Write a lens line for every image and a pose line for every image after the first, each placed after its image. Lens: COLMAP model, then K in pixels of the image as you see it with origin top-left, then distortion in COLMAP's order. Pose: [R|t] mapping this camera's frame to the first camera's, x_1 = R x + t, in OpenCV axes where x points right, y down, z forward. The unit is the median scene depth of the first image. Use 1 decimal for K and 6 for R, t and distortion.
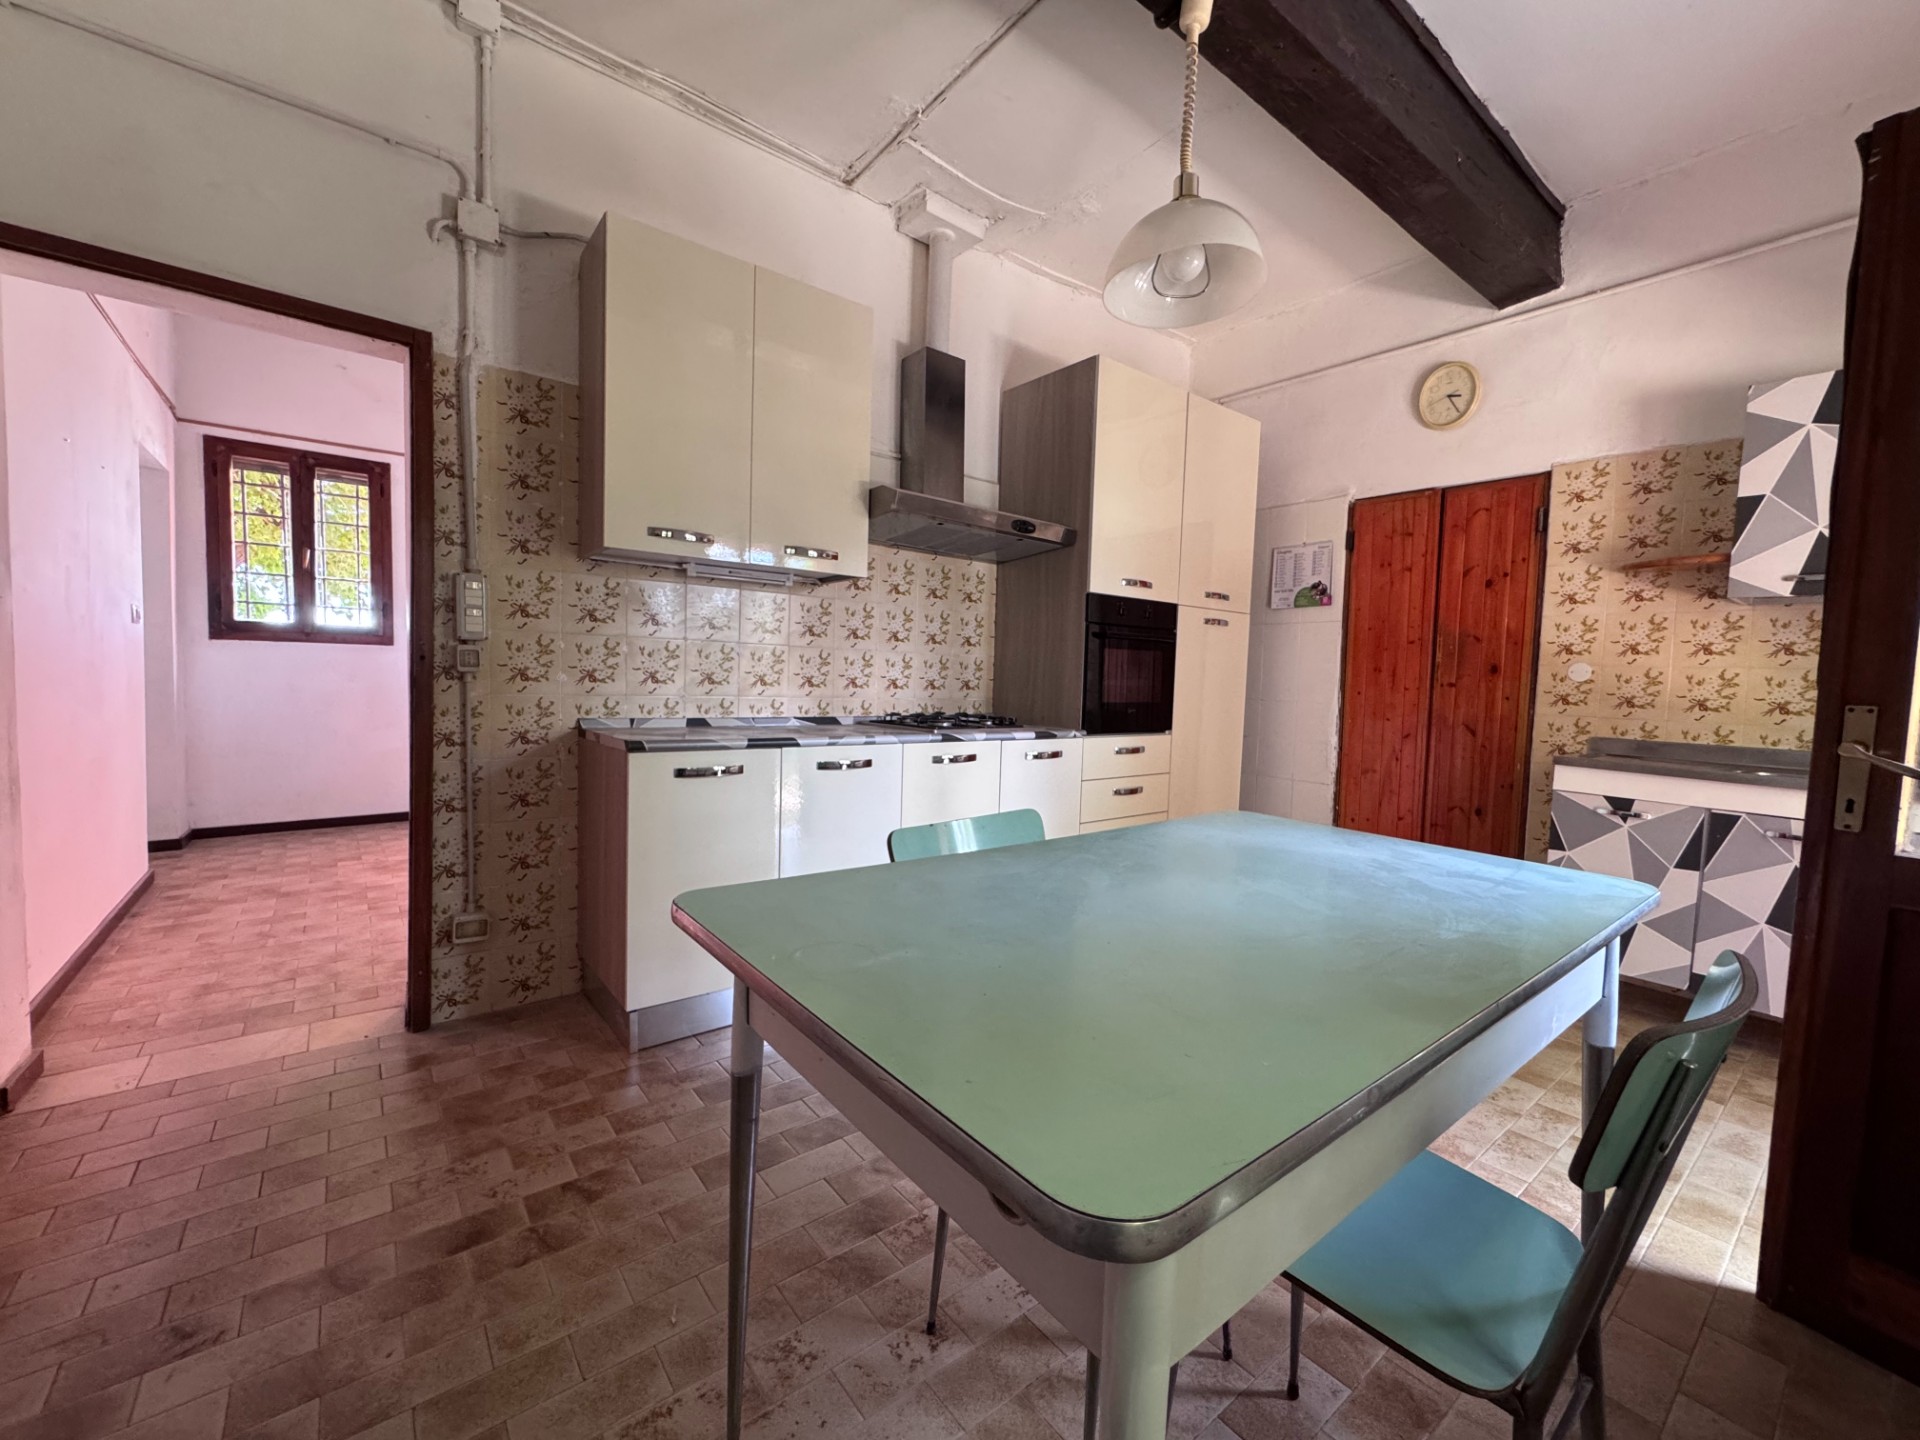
lens RADIAL K [[770.6, 0, 964.1], [0, 770.6, 719.3], [0, 0, 1]] dist [-0.003591, 0.000116]
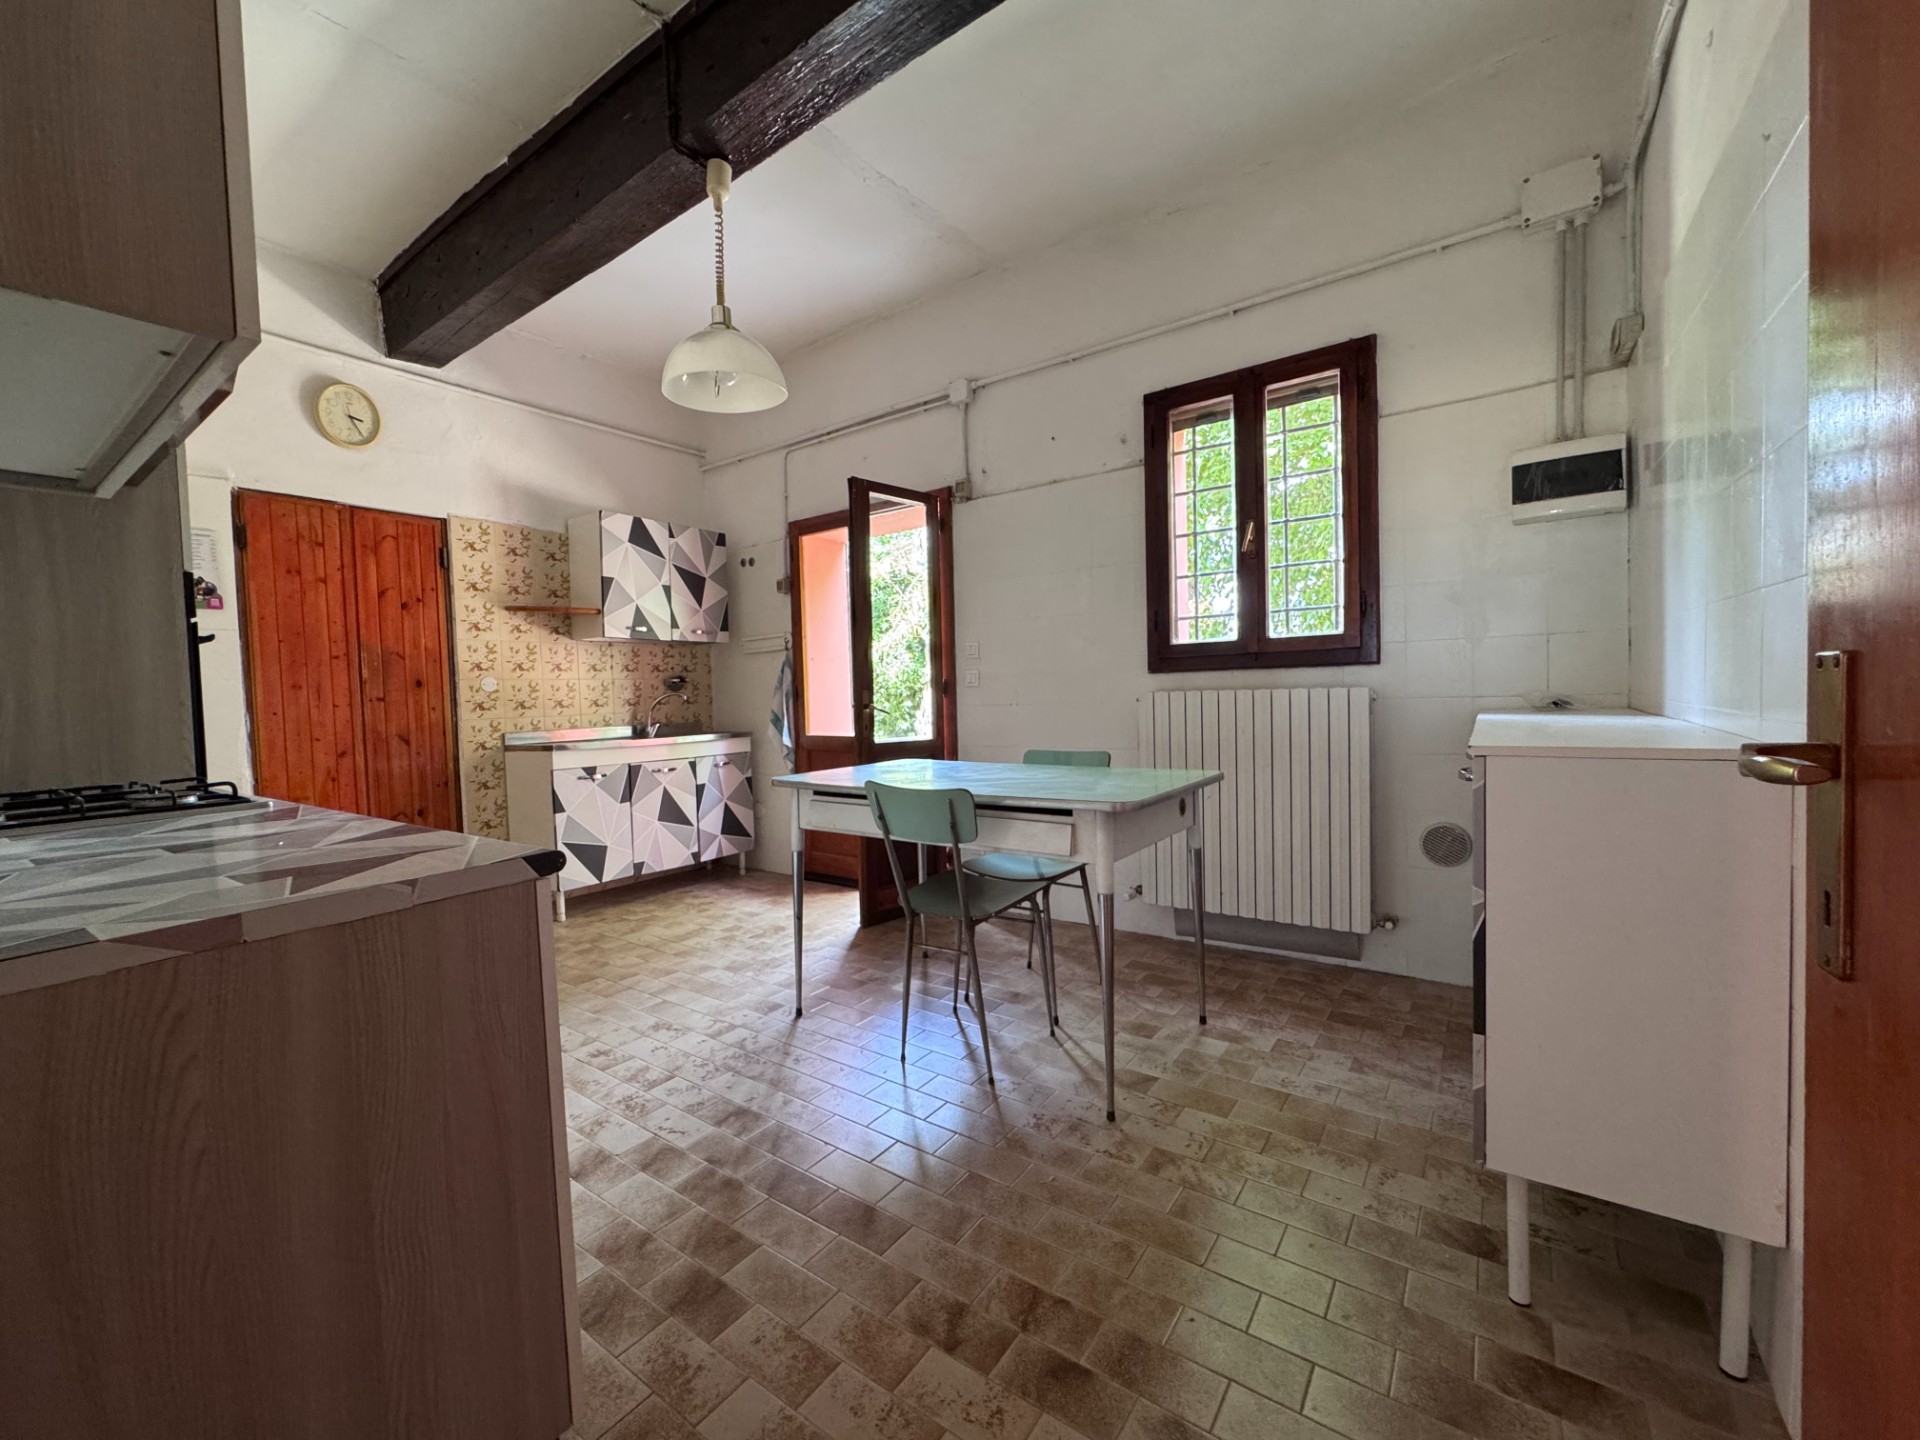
lens RADIAL K [[770.6, 0, 949.5], [0, 770.6, 725.0], [0, 0, 1]] dist [-0.003591, 0.000116]
pose [[-0.270495, -0.065408, 0.960497, -0.641202], [0.077294, 0.992993, 0.089388, -0.048789], [-0.959613, 0.098419, -0.263544, 0.598128]]
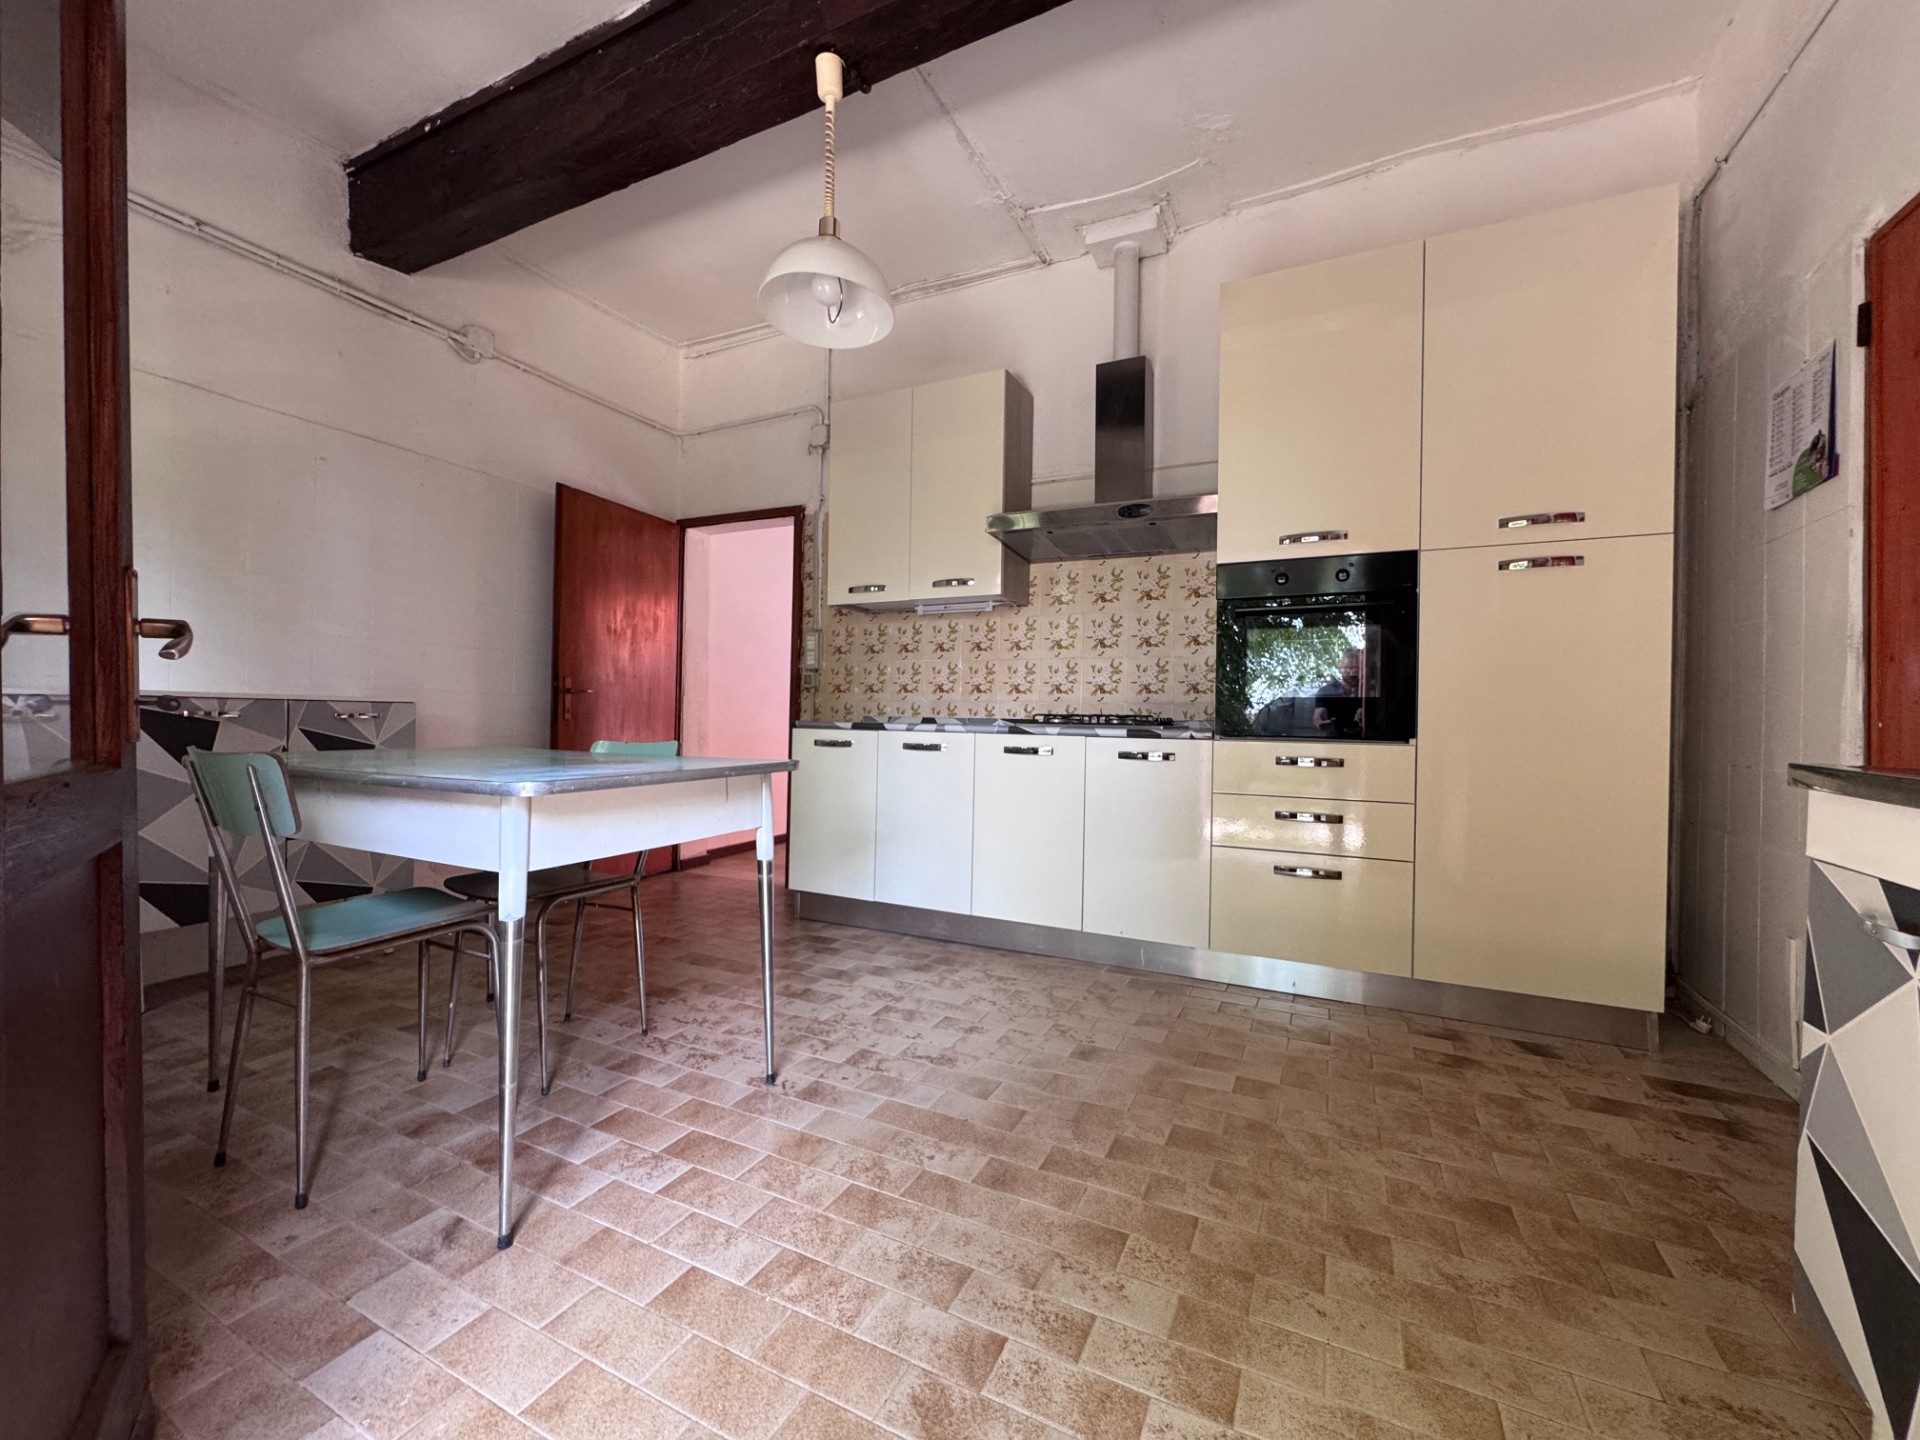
lens RADIAL K [[770.6, 0, 955.3], [0, 770.6, 719.9], [0, 0, 1]] dist [-0.003591, 0.000116]
pose [[0.427620, -0.019790, -0.903742, 0.814632], [-0.052336, 0.997541, -0.046608, 0.057542], [0.902442, 0.067229, 0.425533, 0.416884]]
